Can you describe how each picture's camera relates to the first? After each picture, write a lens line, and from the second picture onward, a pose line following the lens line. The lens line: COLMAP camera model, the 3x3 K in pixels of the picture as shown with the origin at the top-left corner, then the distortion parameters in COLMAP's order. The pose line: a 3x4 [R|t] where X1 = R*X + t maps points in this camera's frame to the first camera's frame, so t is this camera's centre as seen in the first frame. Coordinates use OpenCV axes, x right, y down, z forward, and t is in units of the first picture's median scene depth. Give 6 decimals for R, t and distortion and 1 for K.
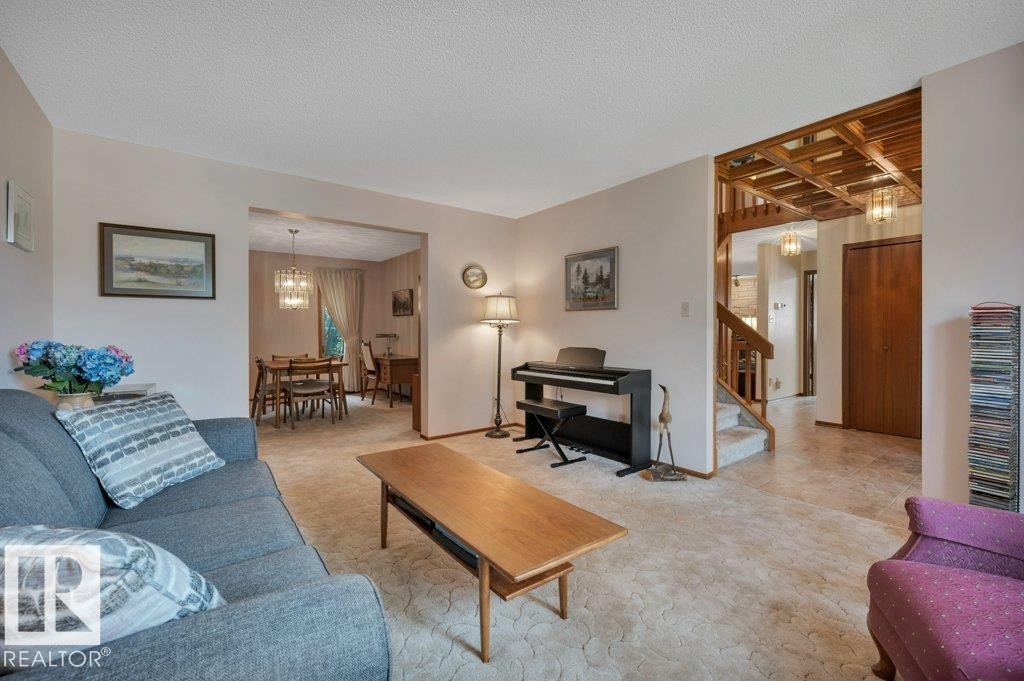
lens RADIAL K [[429.6, 0, 515.4], [0, 429.6, 335.8], [0, 0, 1]] dist [-0.000825, -0.000501]
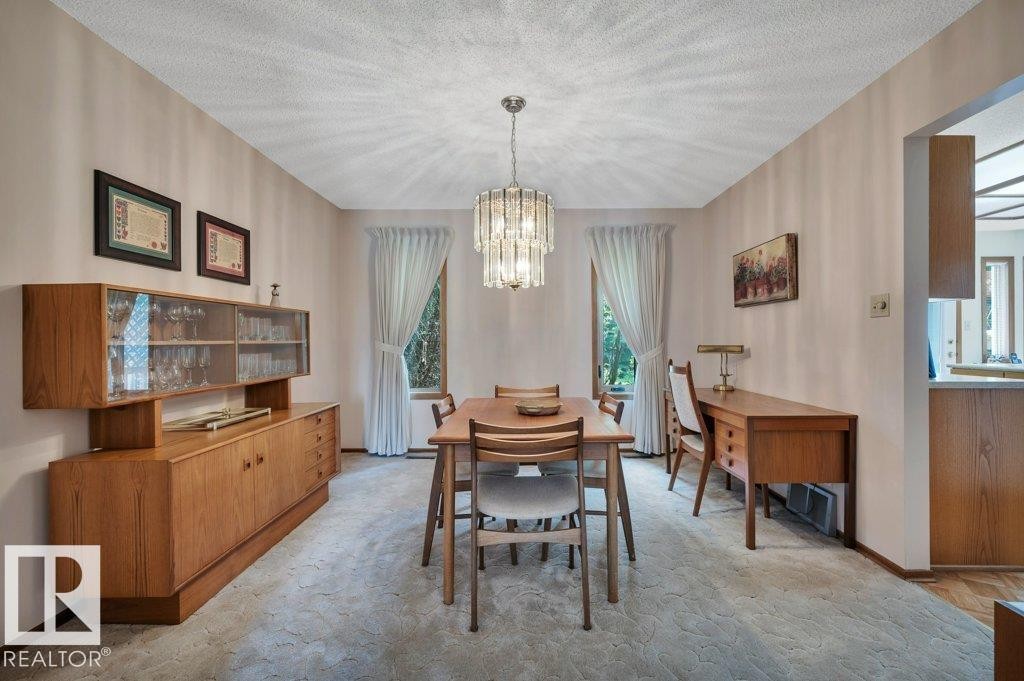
lens RADIAL K [[429.6, 0, 519.2], [0, 429.6, 341.4], [0, 0, 1]] dist [-0.000825, -0.000501]
pose [[0.786235, -0.000551, -0.617928, -0.199424], [-0.004929, 0.999962, -0.007163, -0.004568], [0.617909, 0.008678, 0.786202, 0.537894]]
